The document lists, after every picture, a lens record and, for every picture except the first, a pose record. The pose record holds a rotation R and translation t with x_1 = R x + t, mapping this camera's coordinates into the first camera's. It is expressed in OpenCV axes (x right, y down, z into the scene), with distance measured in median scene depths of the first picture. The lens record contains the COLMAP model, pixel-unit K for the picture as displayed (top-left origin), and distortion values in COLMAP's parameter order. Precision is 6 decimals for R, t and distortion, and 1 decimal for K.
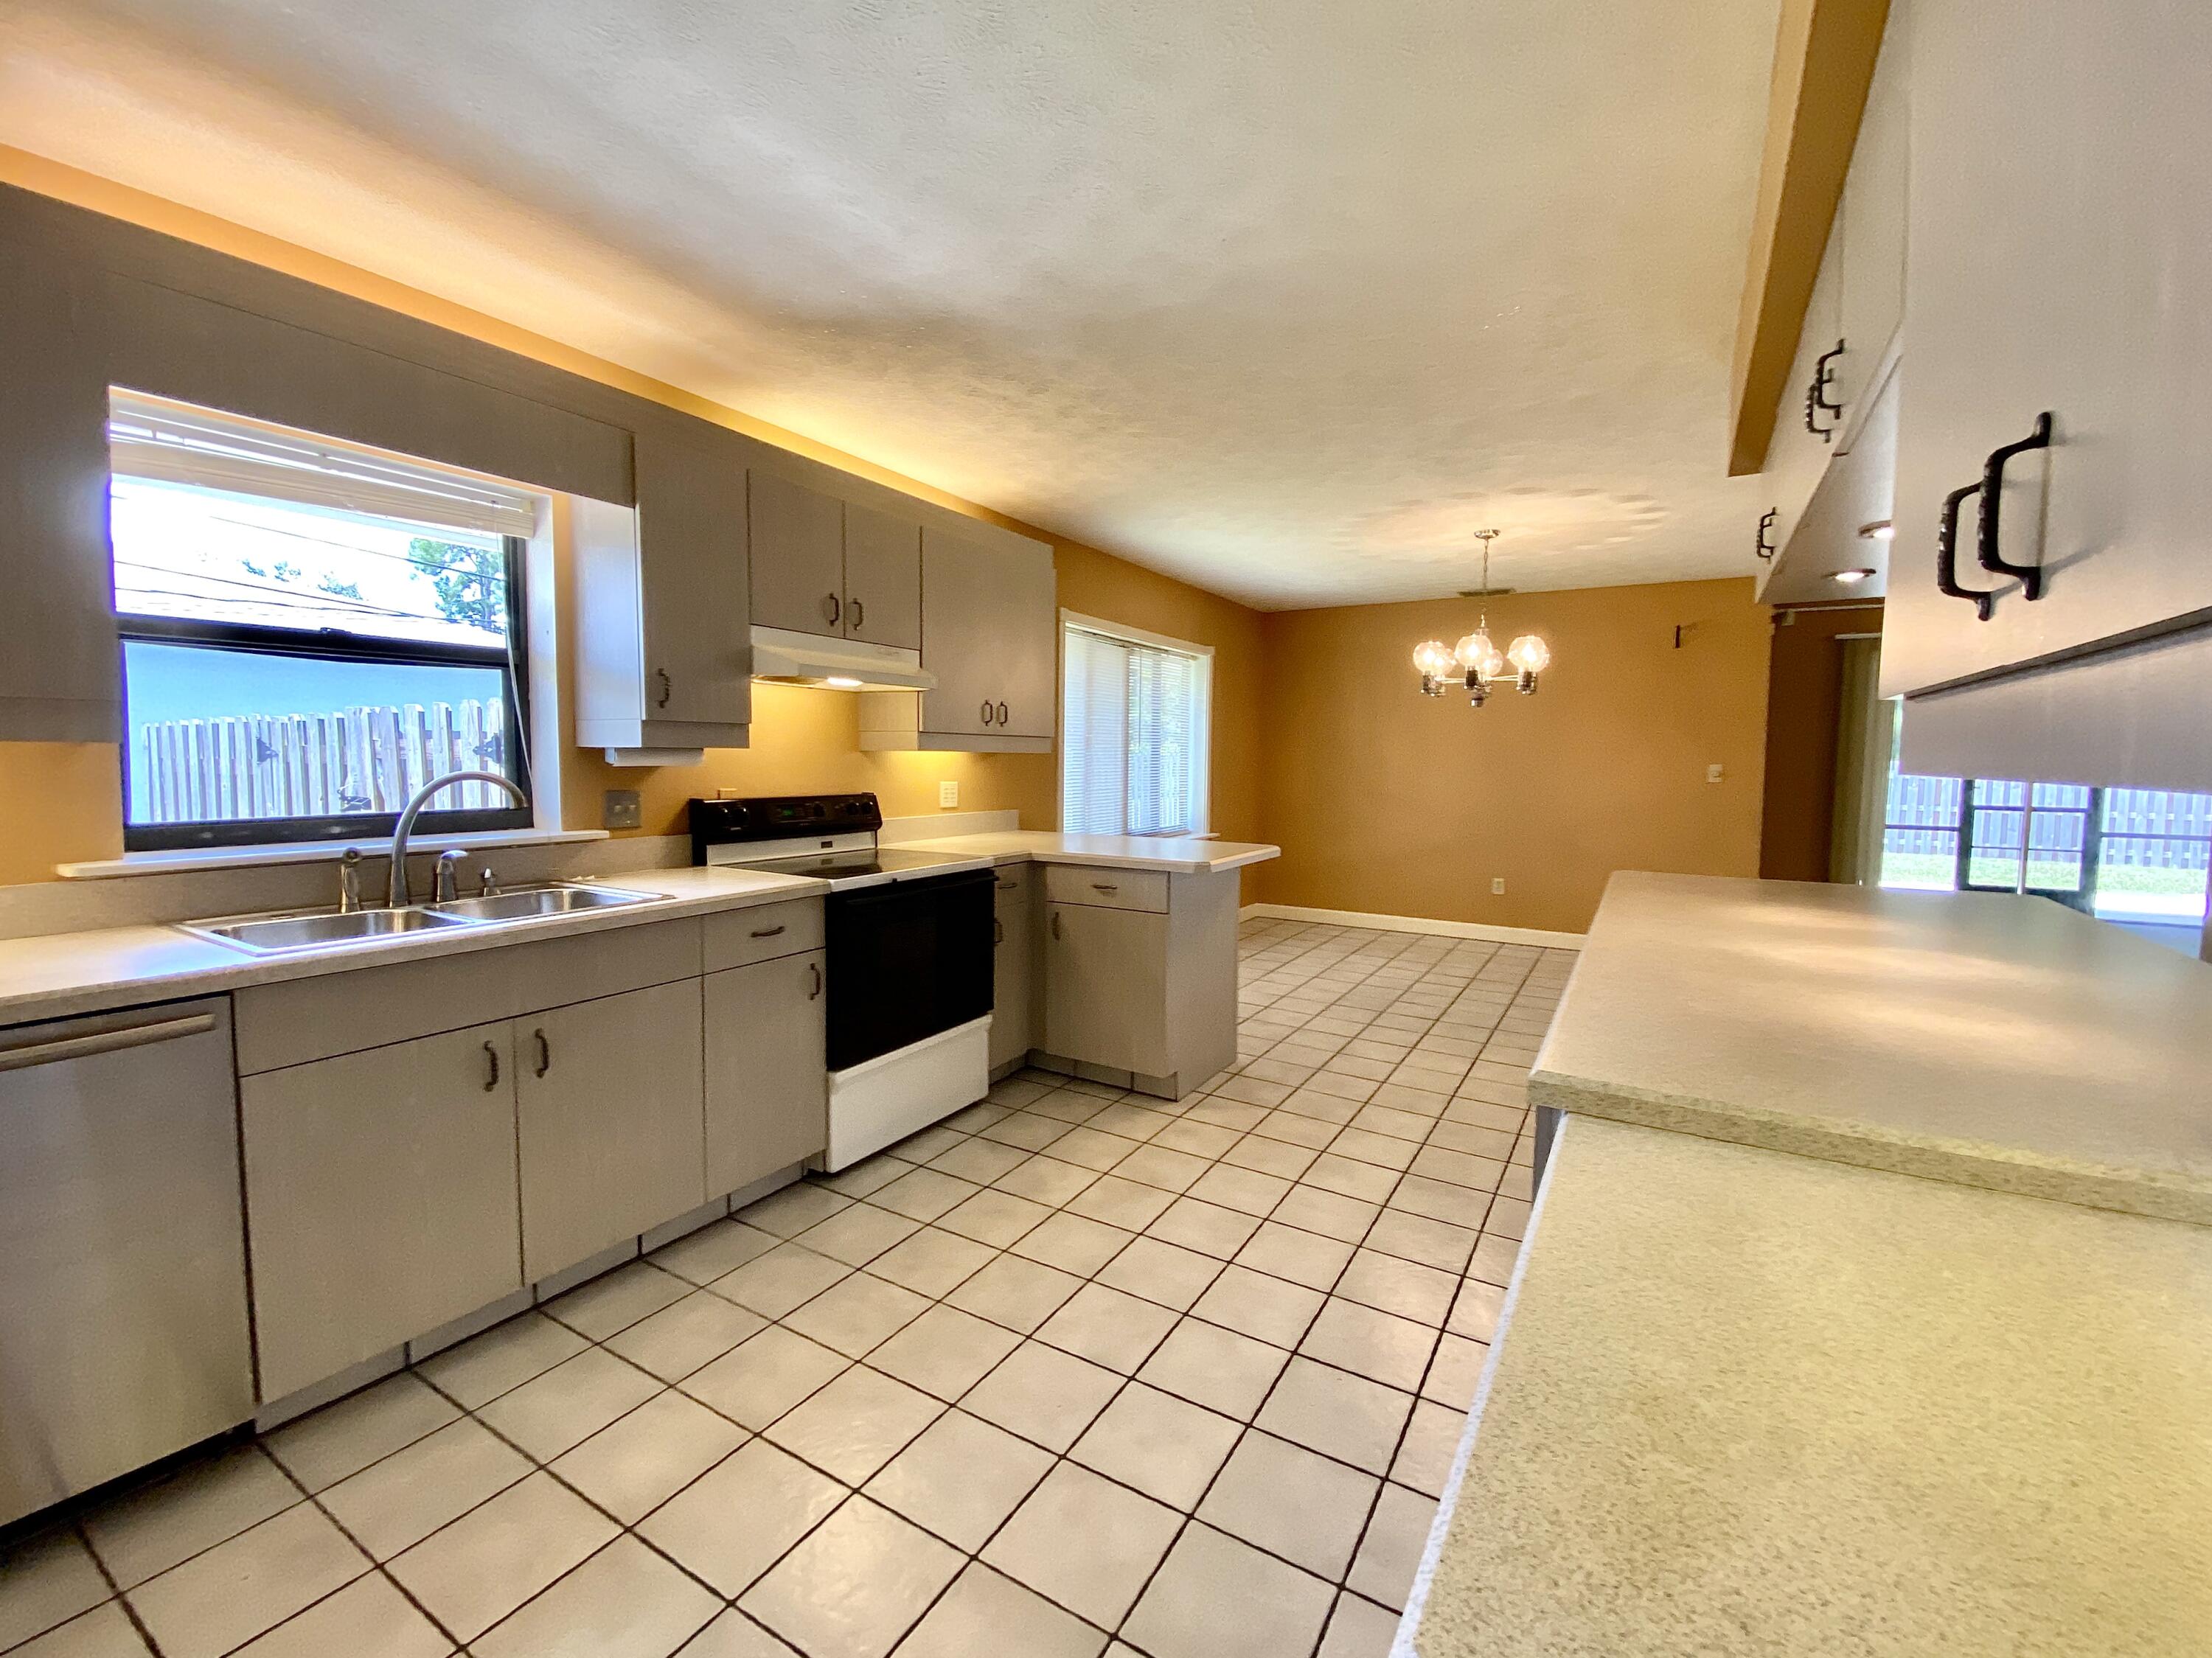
lens RADIAL K [[947.5, 0, 1100.2], [0, 947.5, 831.0], [0, 0, 1]] dist [0.000417, -0.000064]
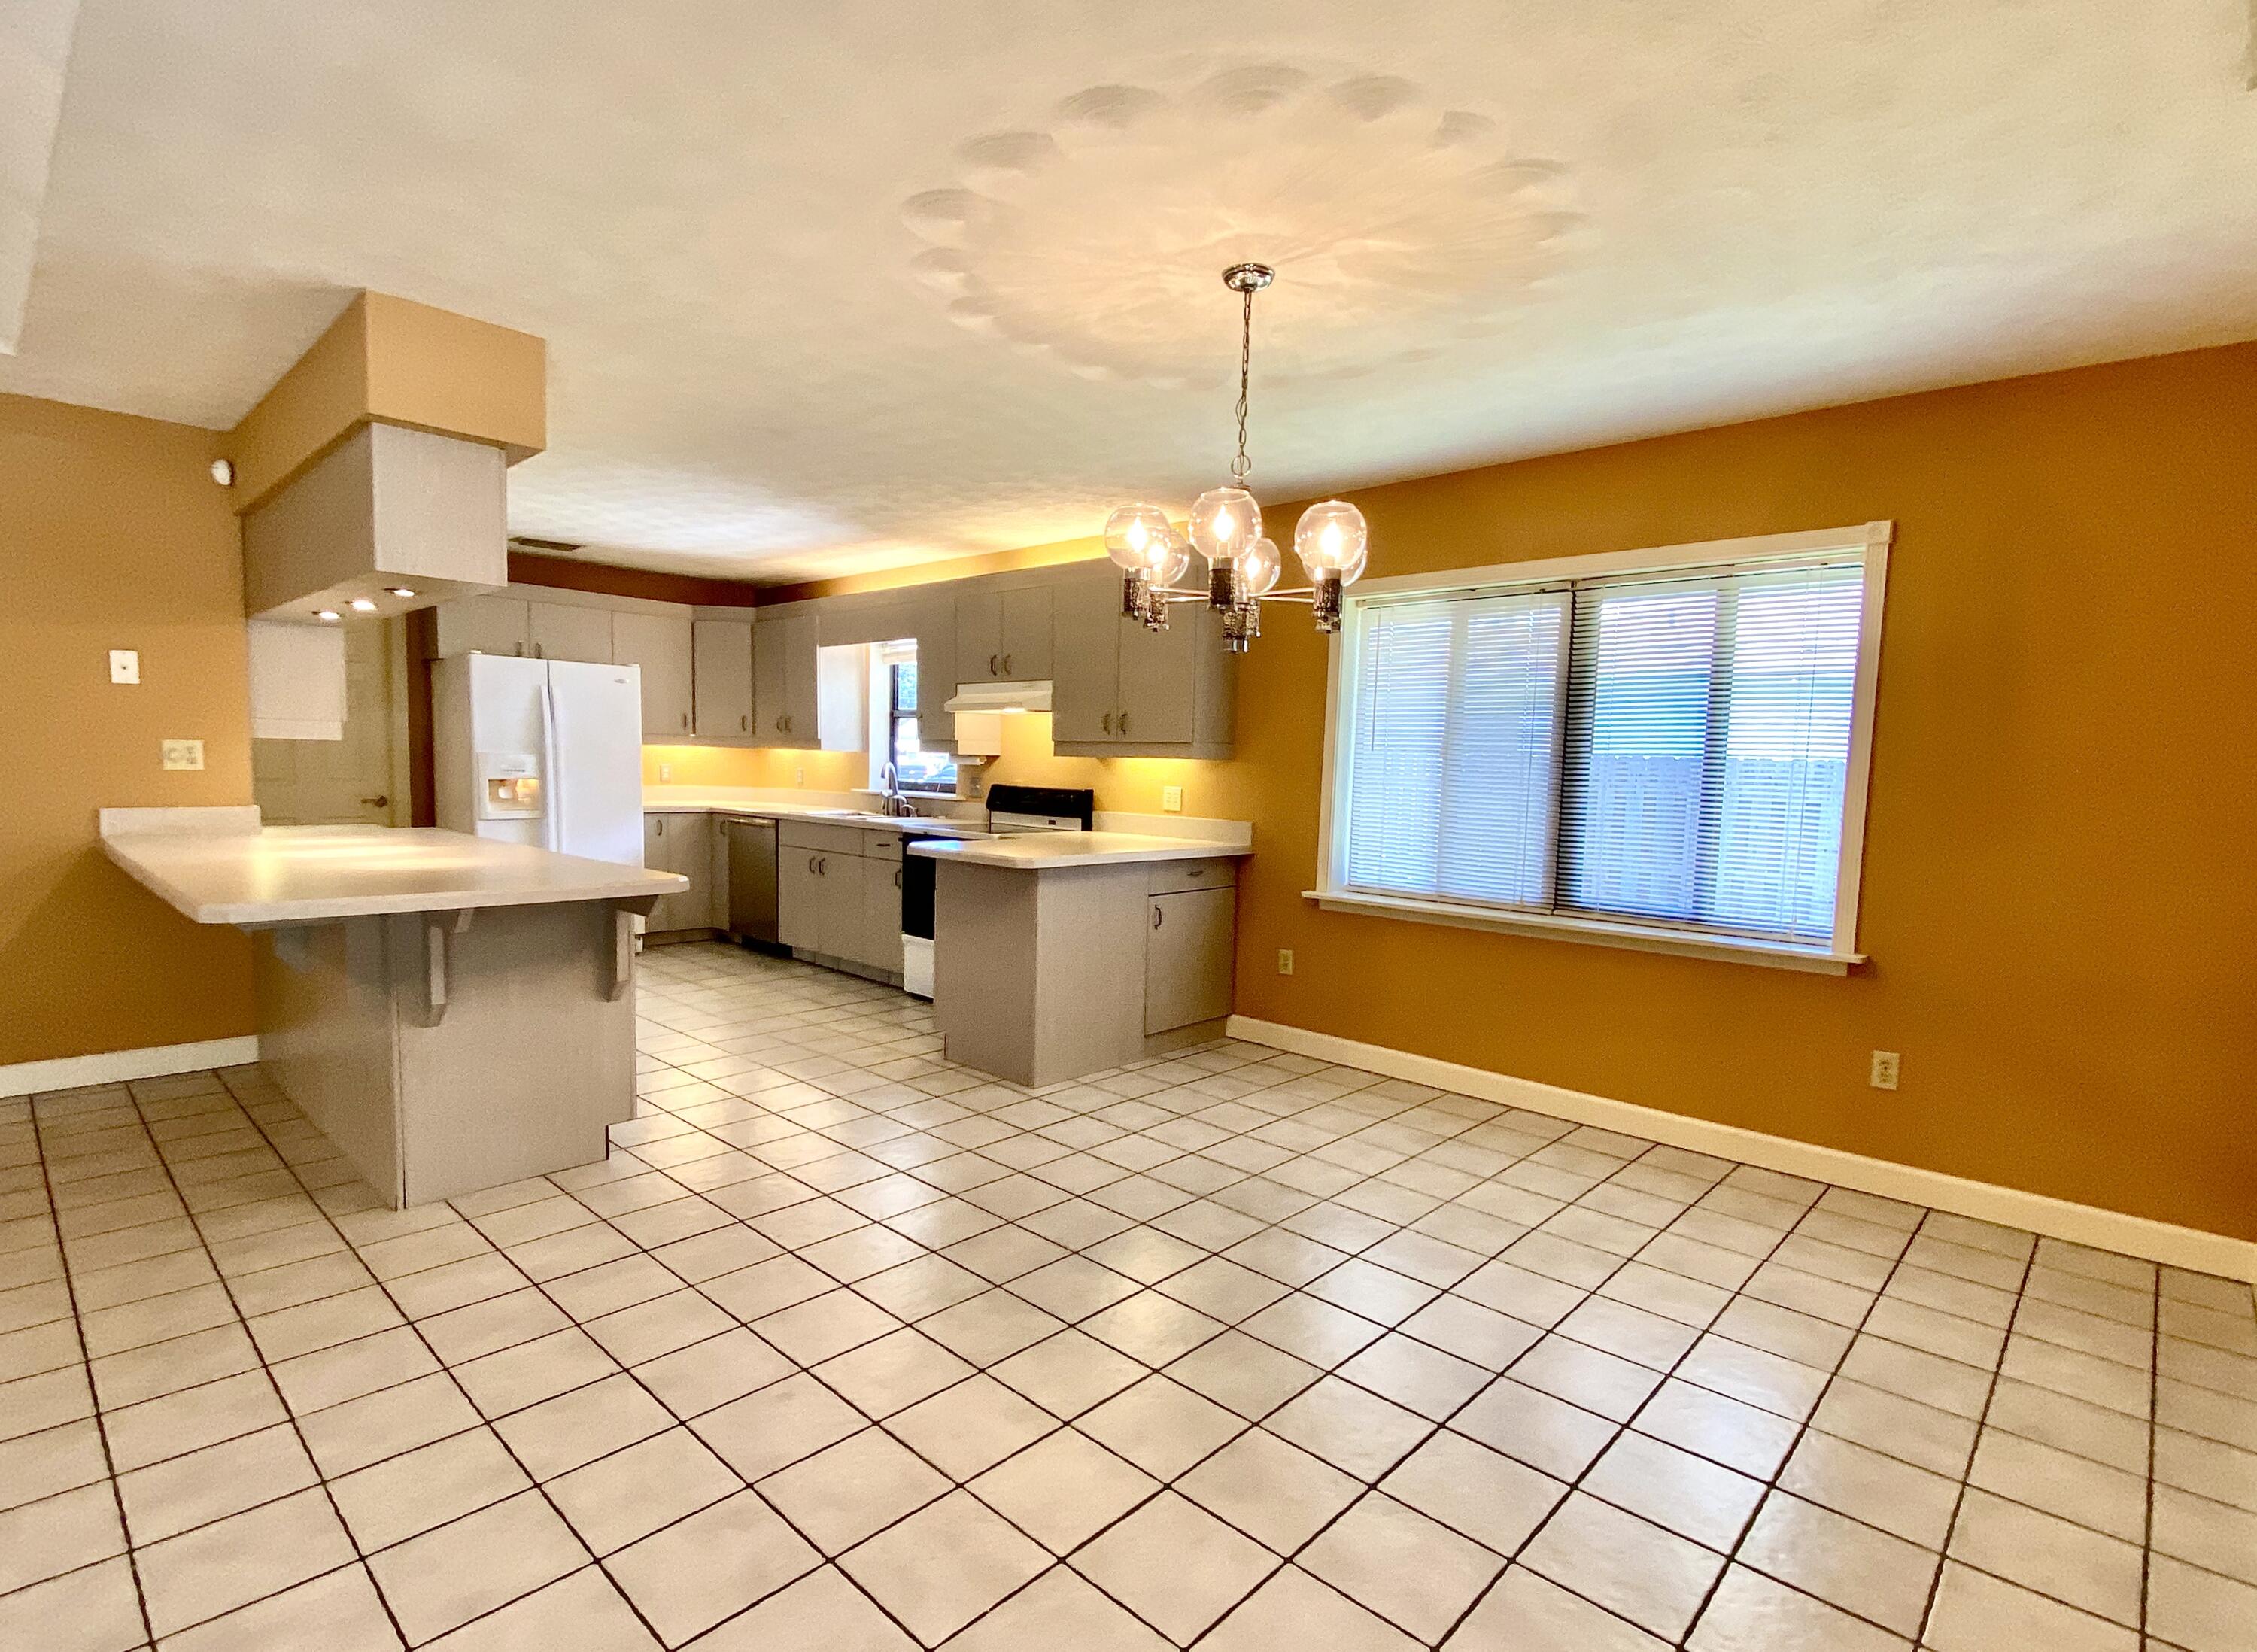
lens RADIAL K [[1078.4, 0, 1148.3], [0, 1078.4, 864.1], [0, 0, 1]] dist [0.043925, -0.045430]
pose [[-0.211022, 0.075715, -0.974544, 1.479400], [-0.105659, 0.989387, 0.099747, -0.117434], [0.971754, 0.124019, -0.200782, 1.701894]]
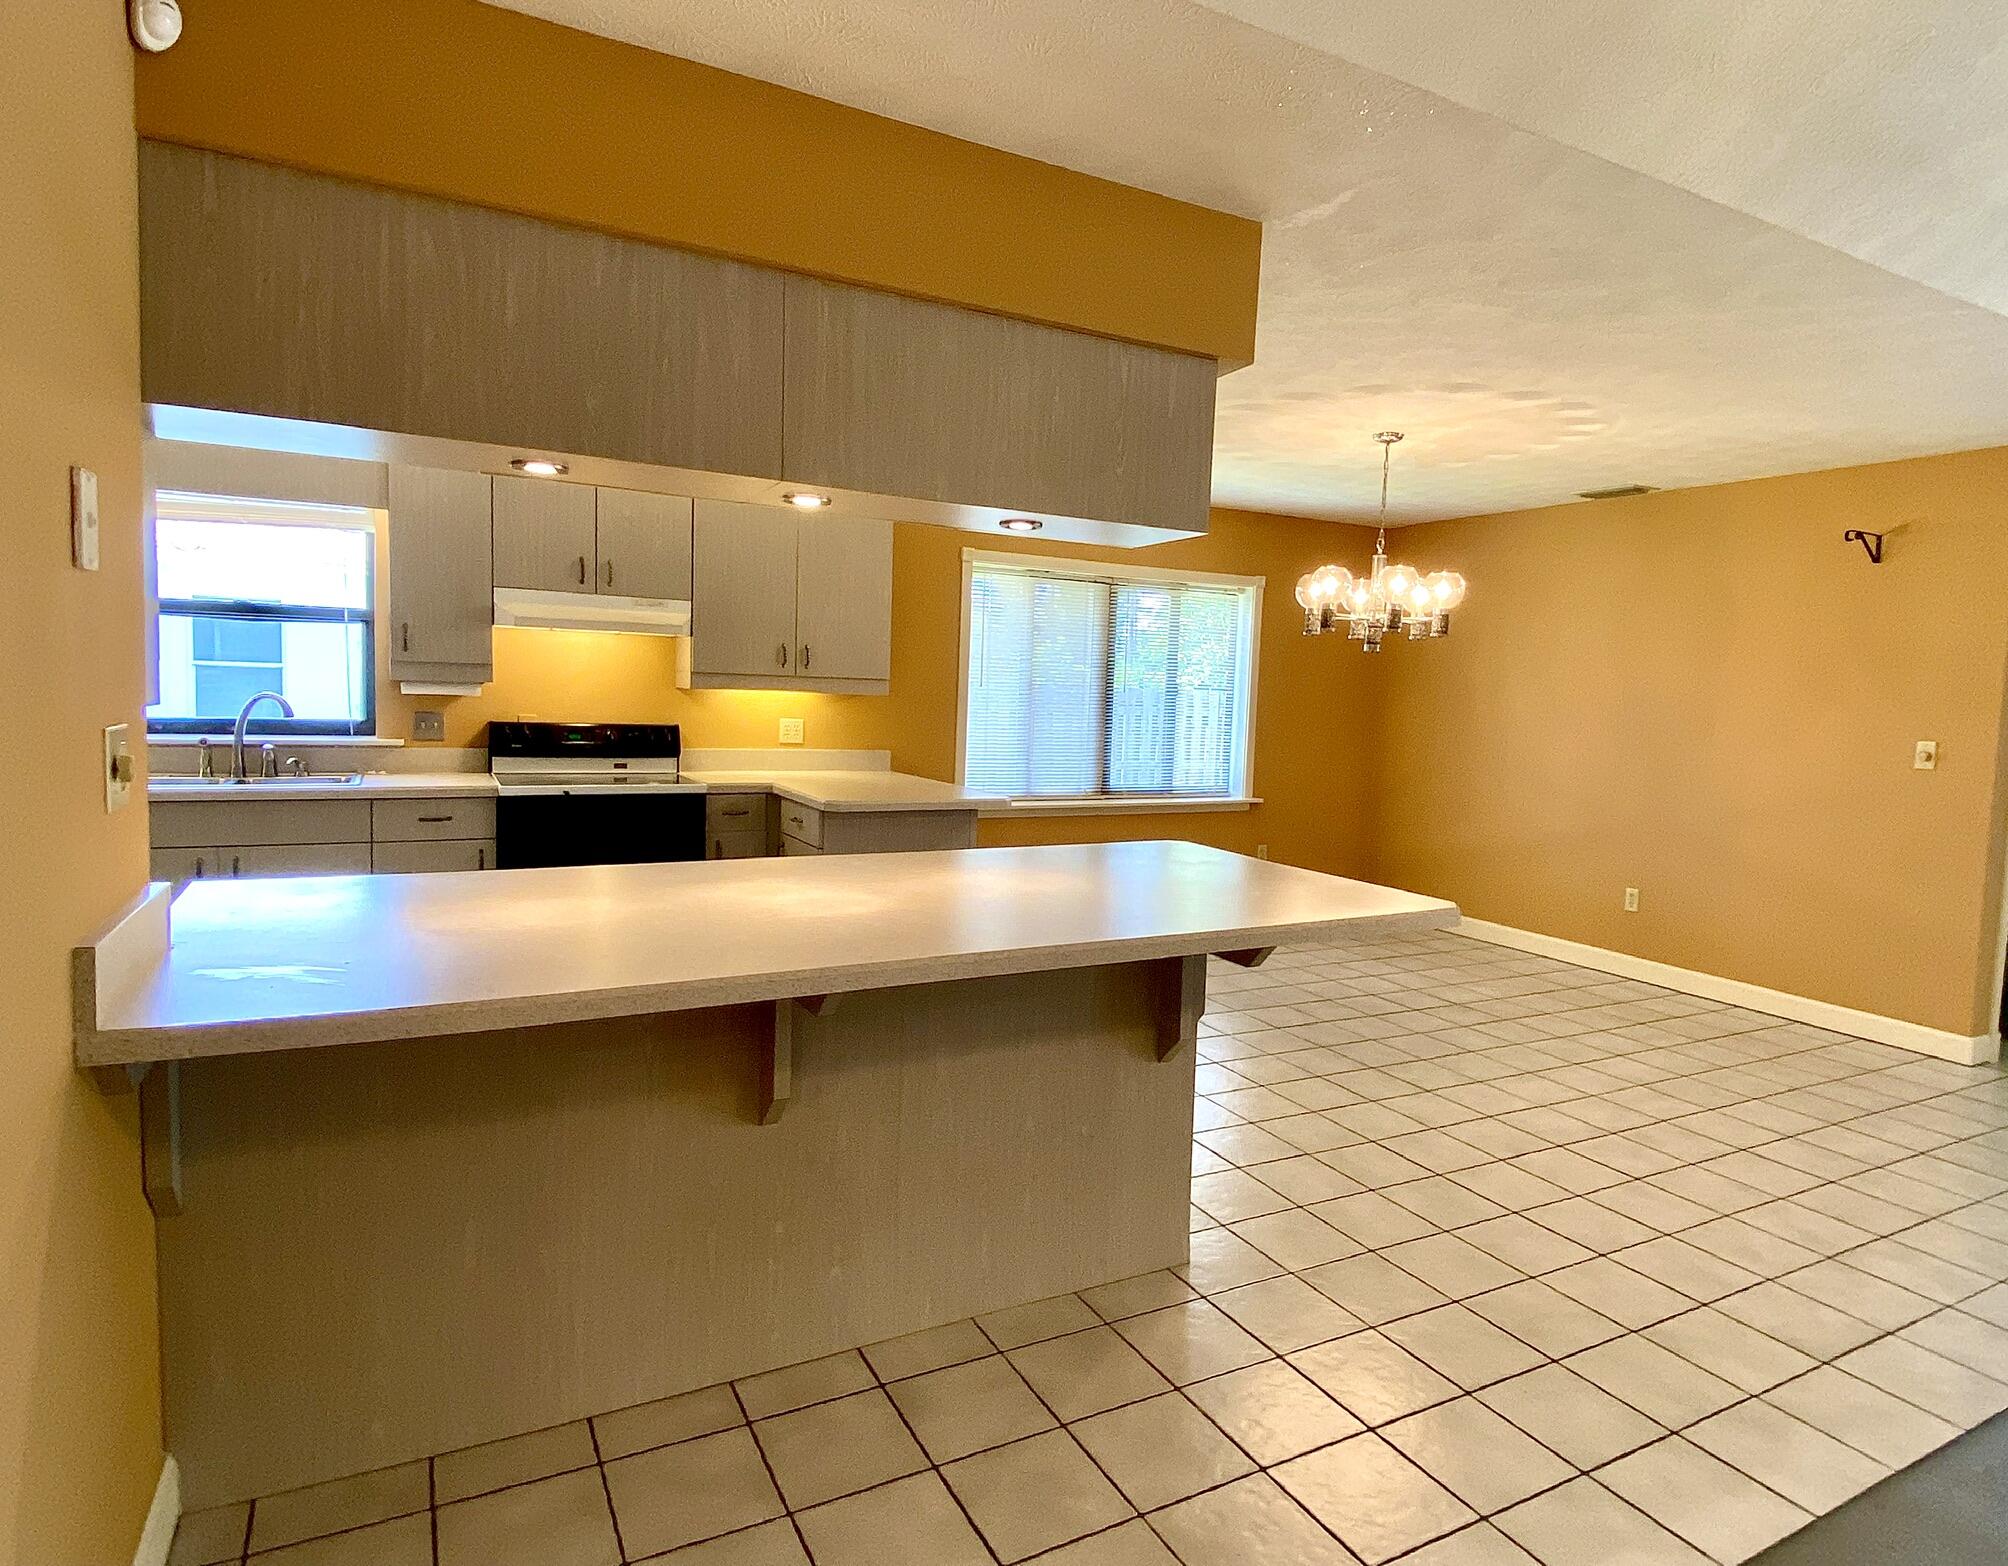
lens RADIAL K [[1159.2, 0, 998.4], [0, 1159.2, 753.1], [0, 0, 1]] dist [0.031044, -0.053440]
pose [[0.852544, 0.050172, -0.520242, 1.008564], [-0.067216, 0.997641, -0.013937, -0.015251], [0.518316, 0.046850, 0.853905, -0.003970]]
